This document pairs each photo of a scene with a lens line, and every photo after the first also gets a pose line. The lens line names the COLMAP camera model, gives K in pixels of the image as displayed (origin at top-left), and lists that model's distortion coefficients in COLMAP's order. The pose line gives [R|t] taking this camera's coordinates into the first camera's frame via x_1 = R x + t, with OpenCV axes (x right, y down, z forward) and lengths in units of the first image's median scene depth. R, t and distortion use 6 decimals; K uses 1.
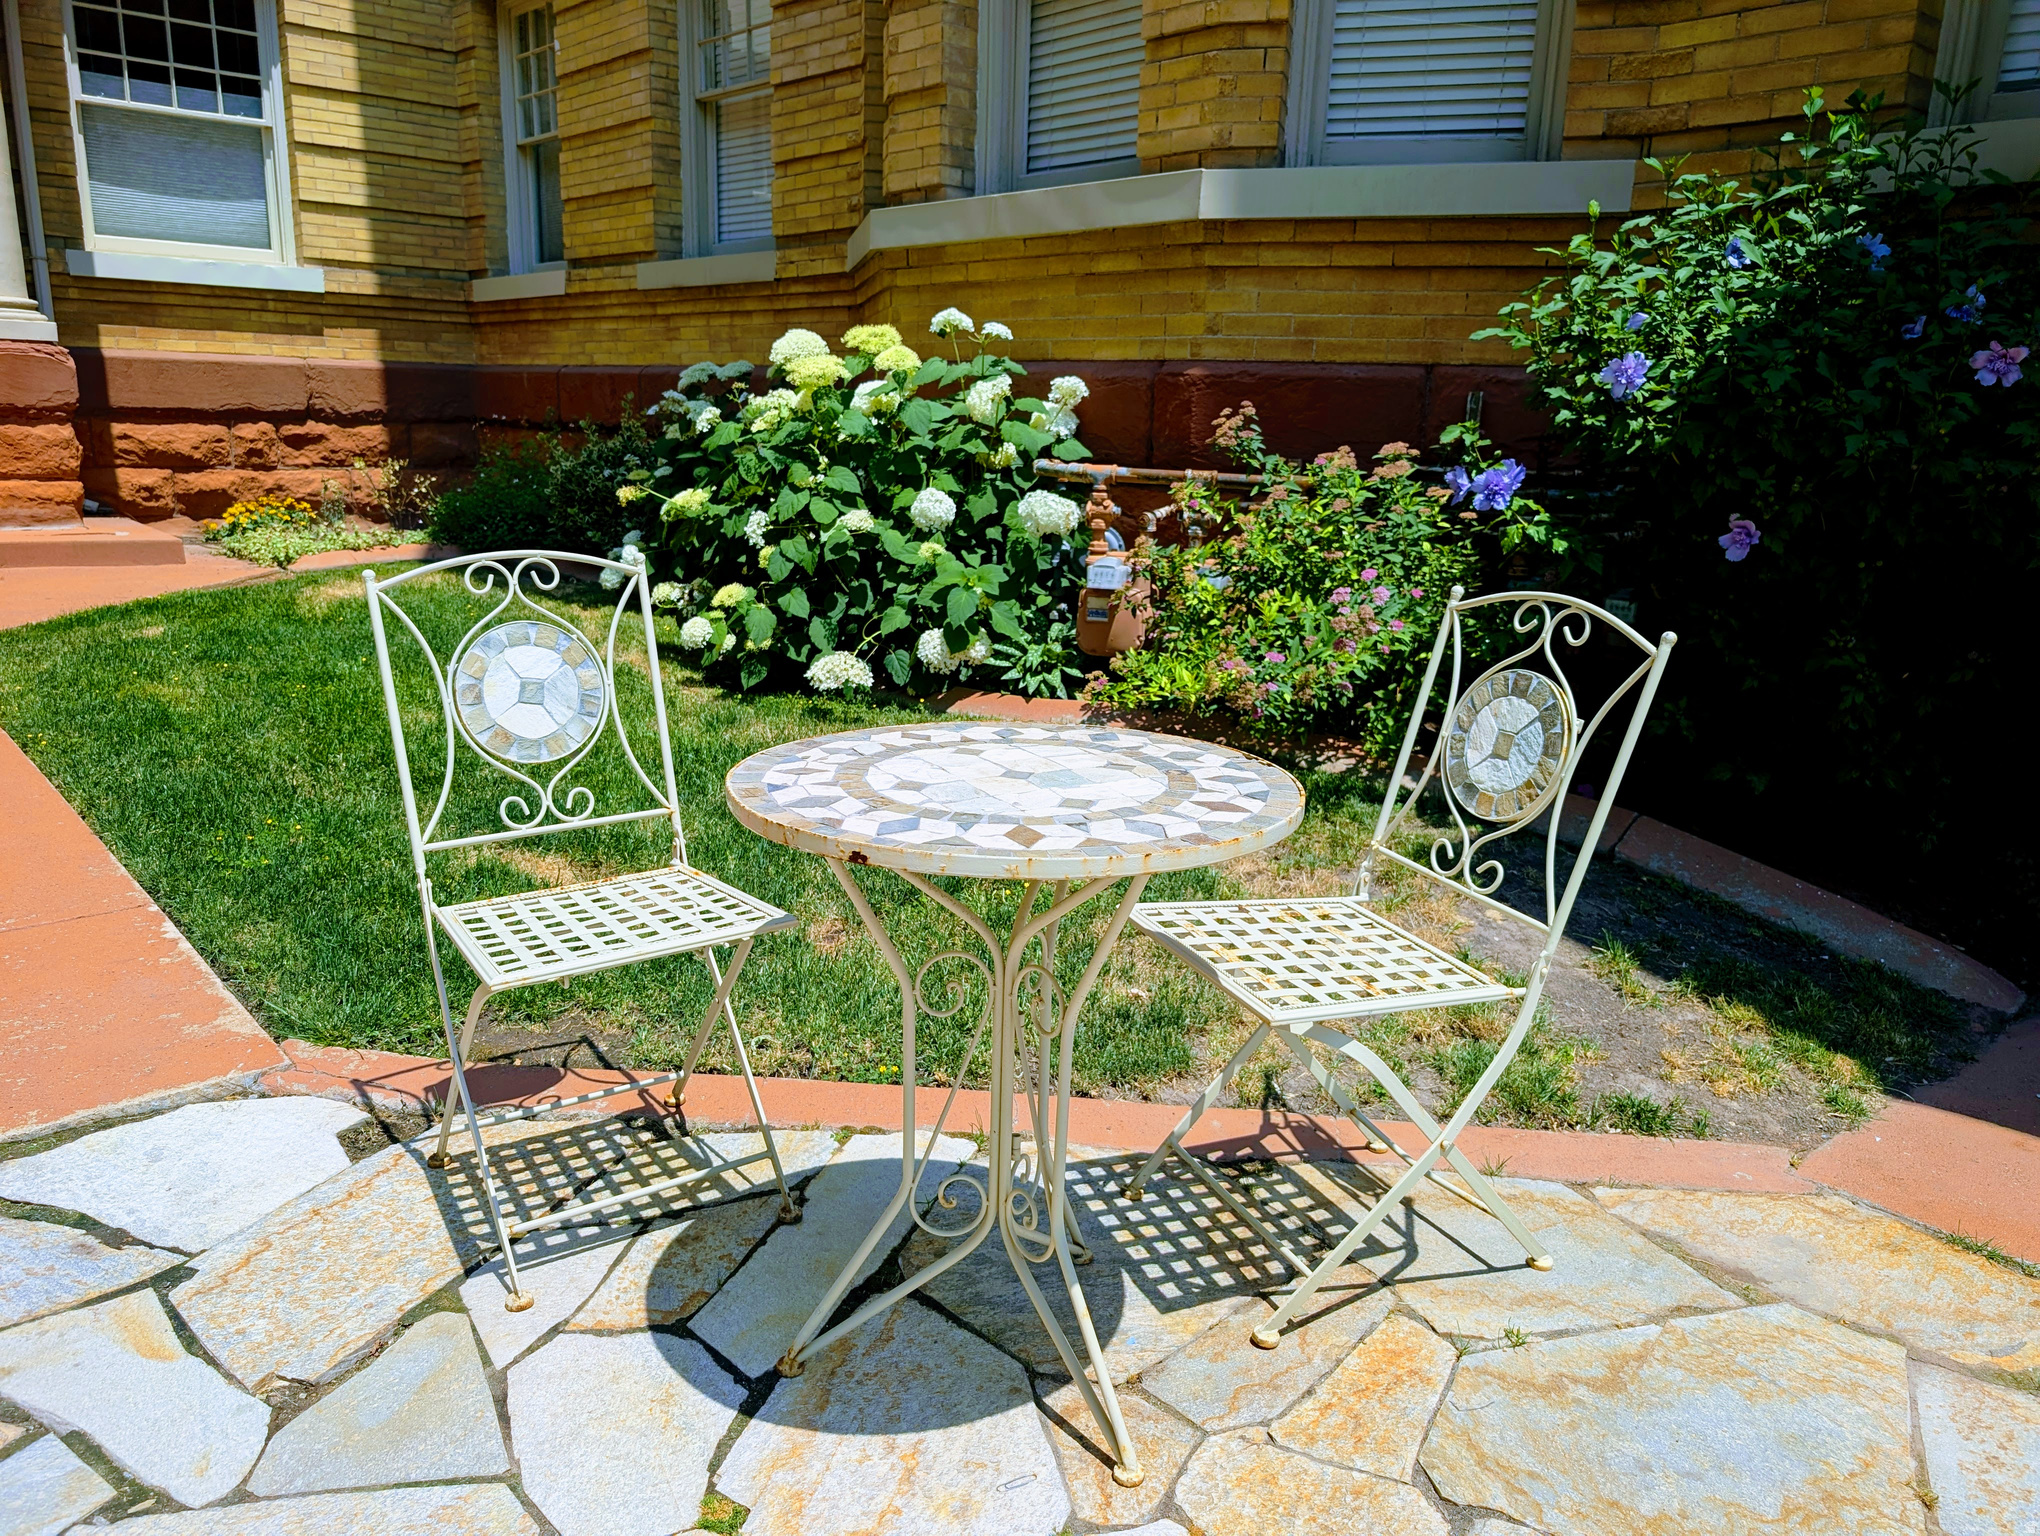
lens RADIAL K [[1468.9, 0, 1006.4], [0, 1468.9, 773.9], [0, 0, 1]] dist [0.028485, -0.029133]
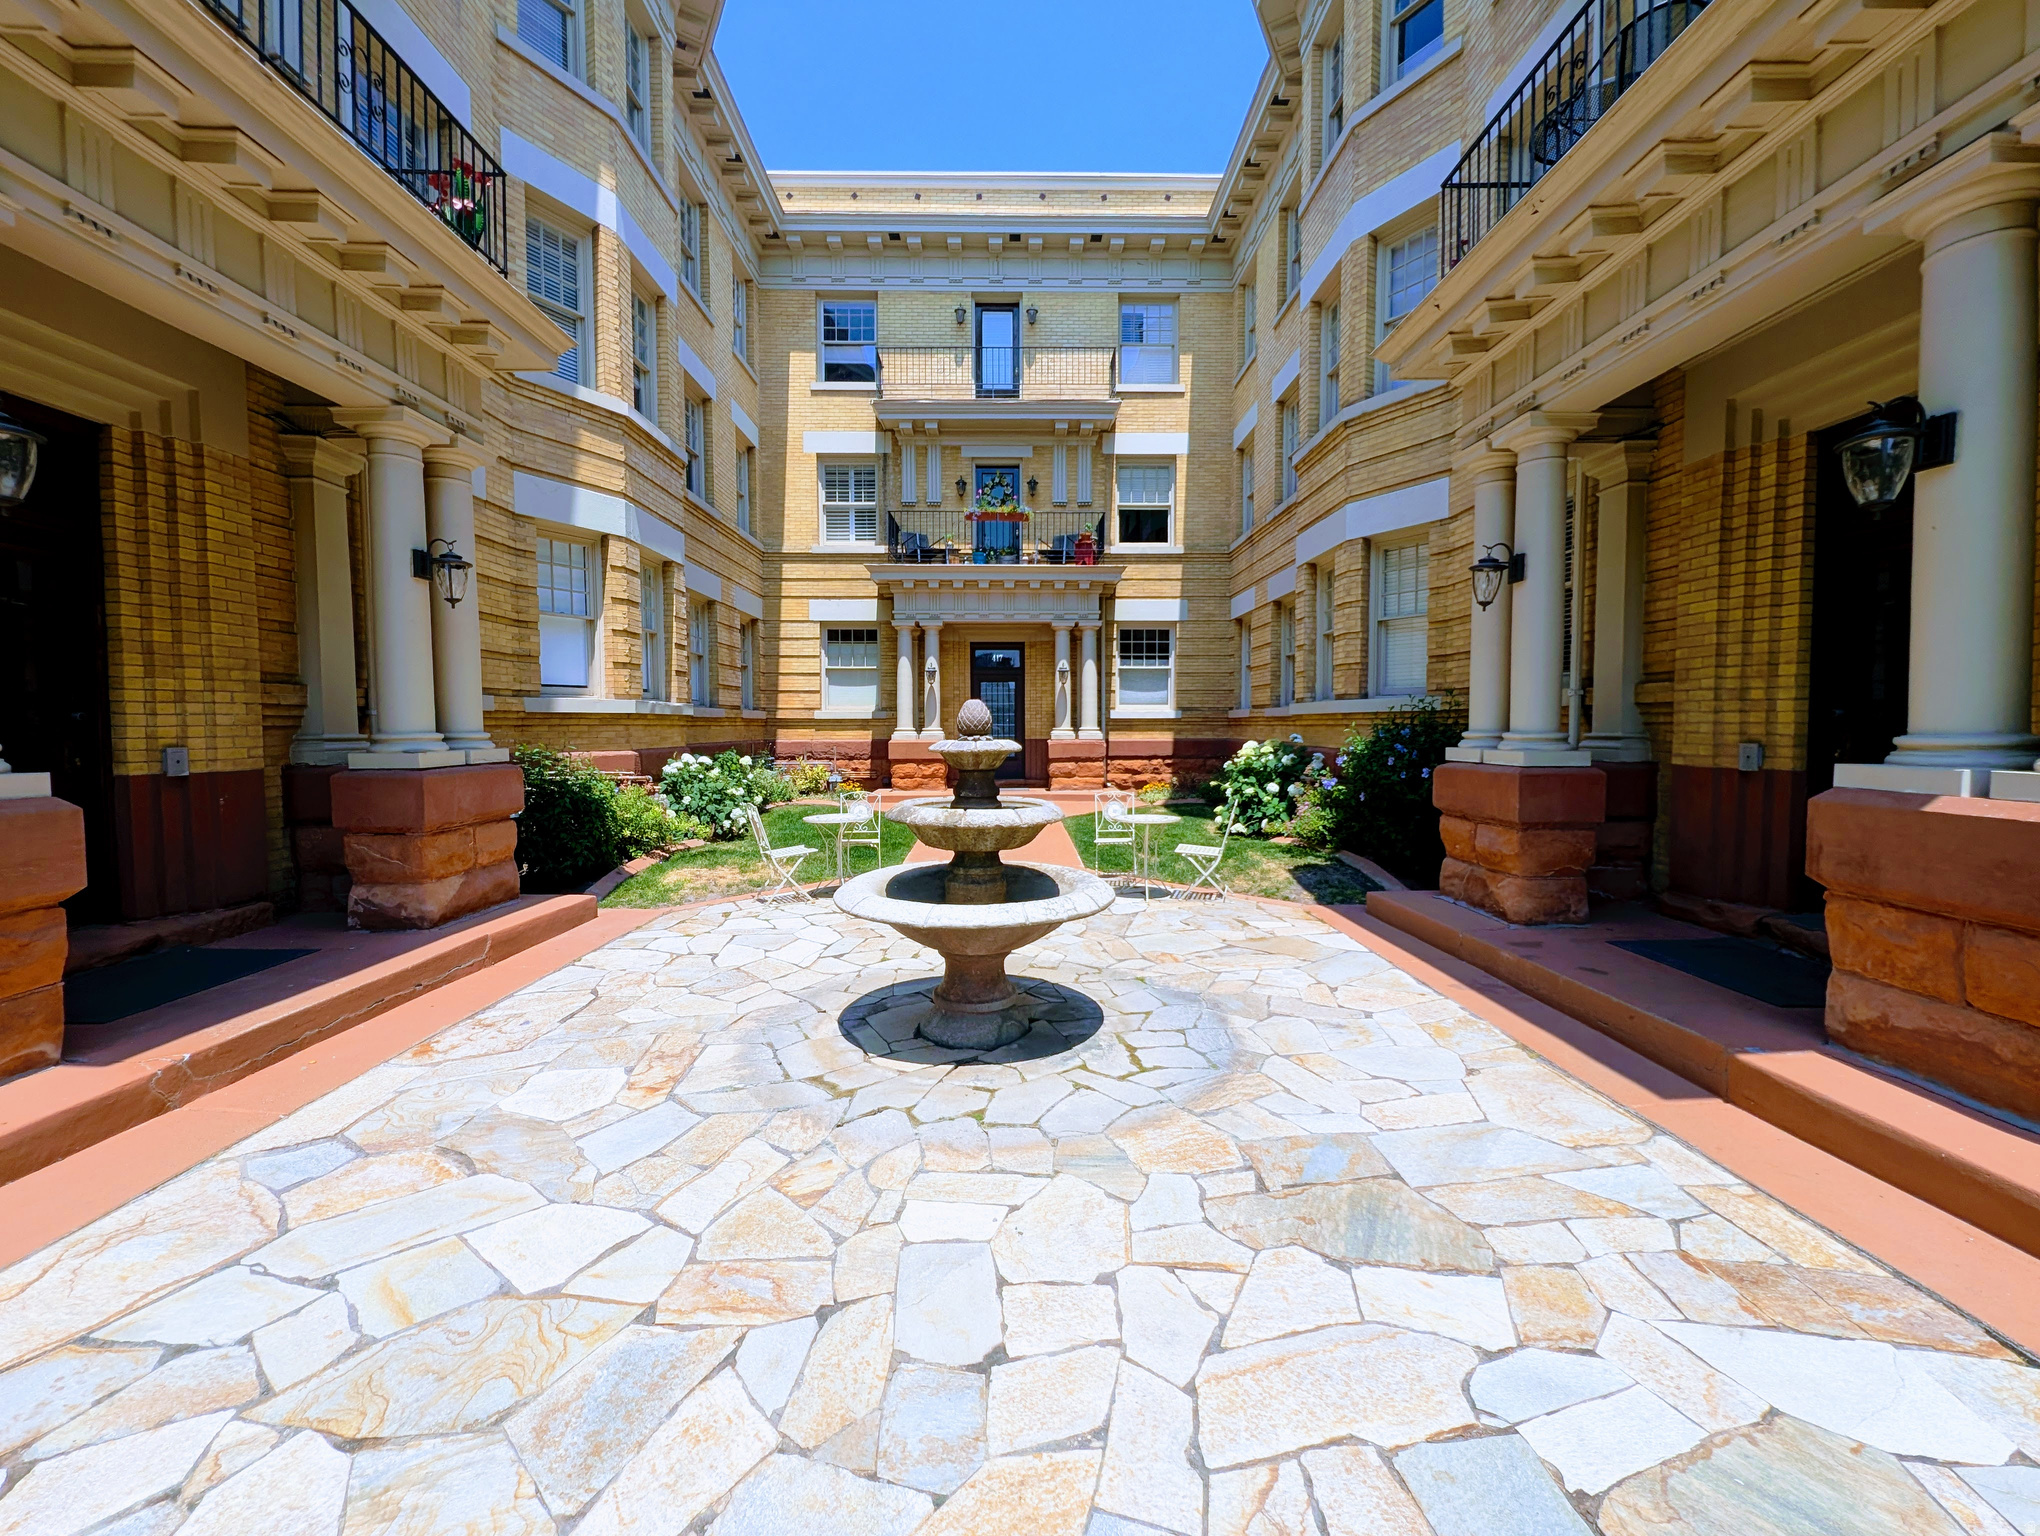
lens RADIAL K [[843.9, 0, 1021.0], [0, 843.9, 761.9], [0, 0, 1]] dist [0.001830, -0.001229]
pose [[0.764616, -0.003977, -0.644474, 0.444366], [-0.131618, 0.977942, -0.162189, 0.099852], [0.630903, 0.208837, 0.747227, -0.540794]]
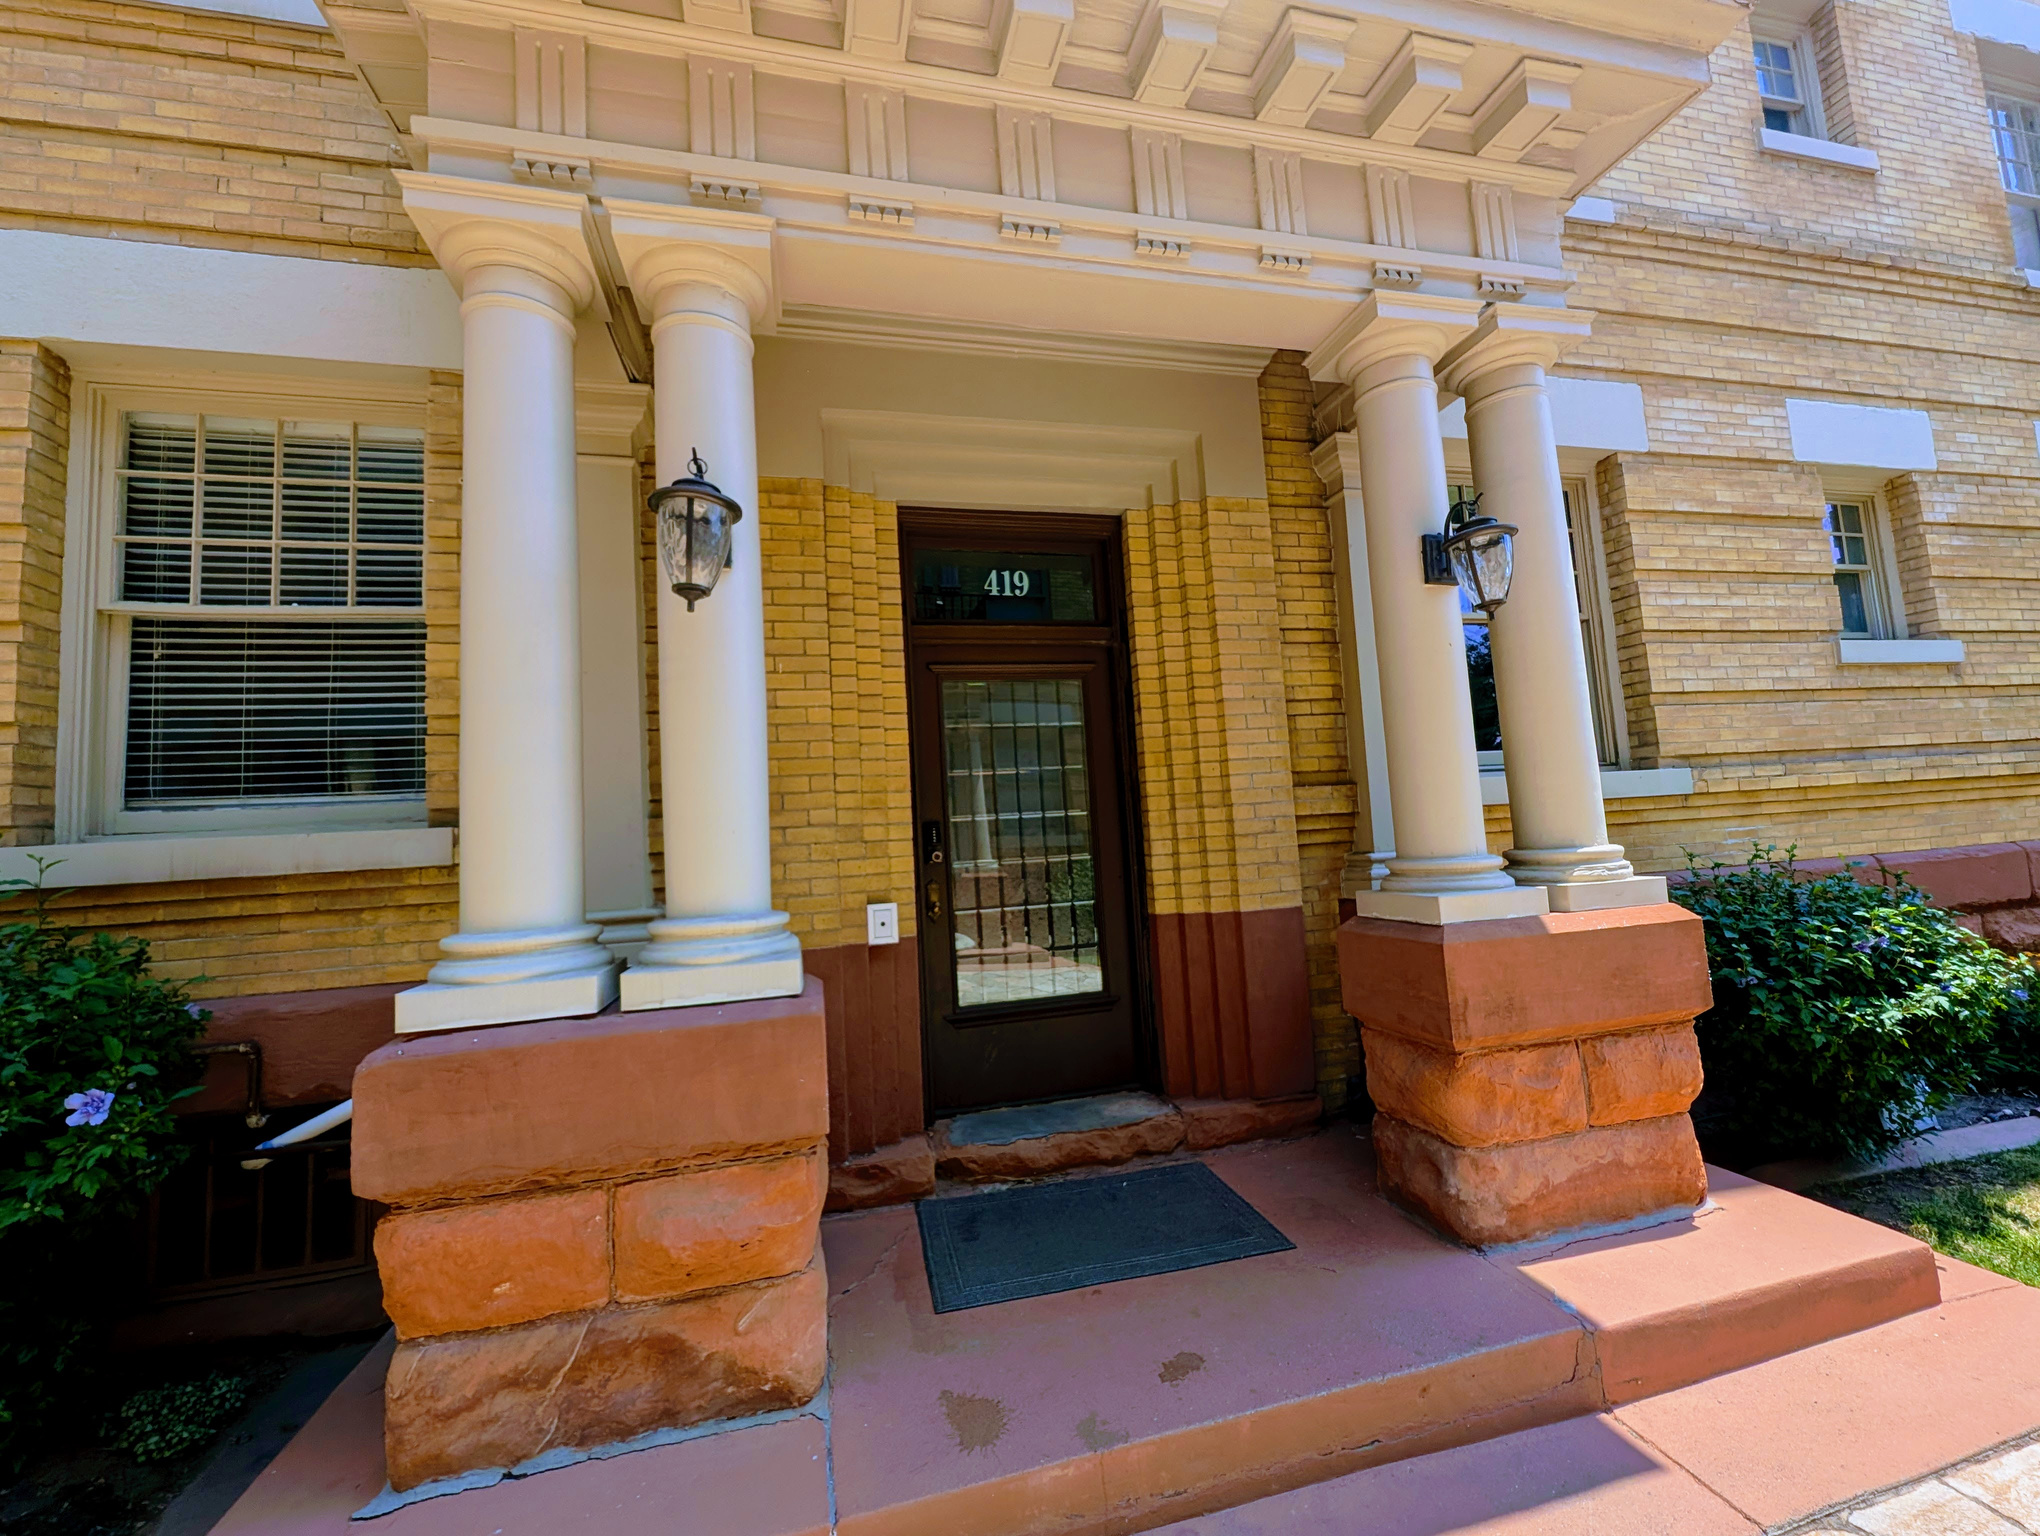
lens RADIAL K [[841.4, 0, 1018.5], [0, 841.4, 781.7], [0, 0, 1]] dist [0.008786, -0.000202]
pose [[-0.455854, -0.069911, -0.887305, 0.098533], [-0.170221, 0.985357, 0.009815, 0.035746], [0.873626, 0.155513, -0.461079, -0.368228]]
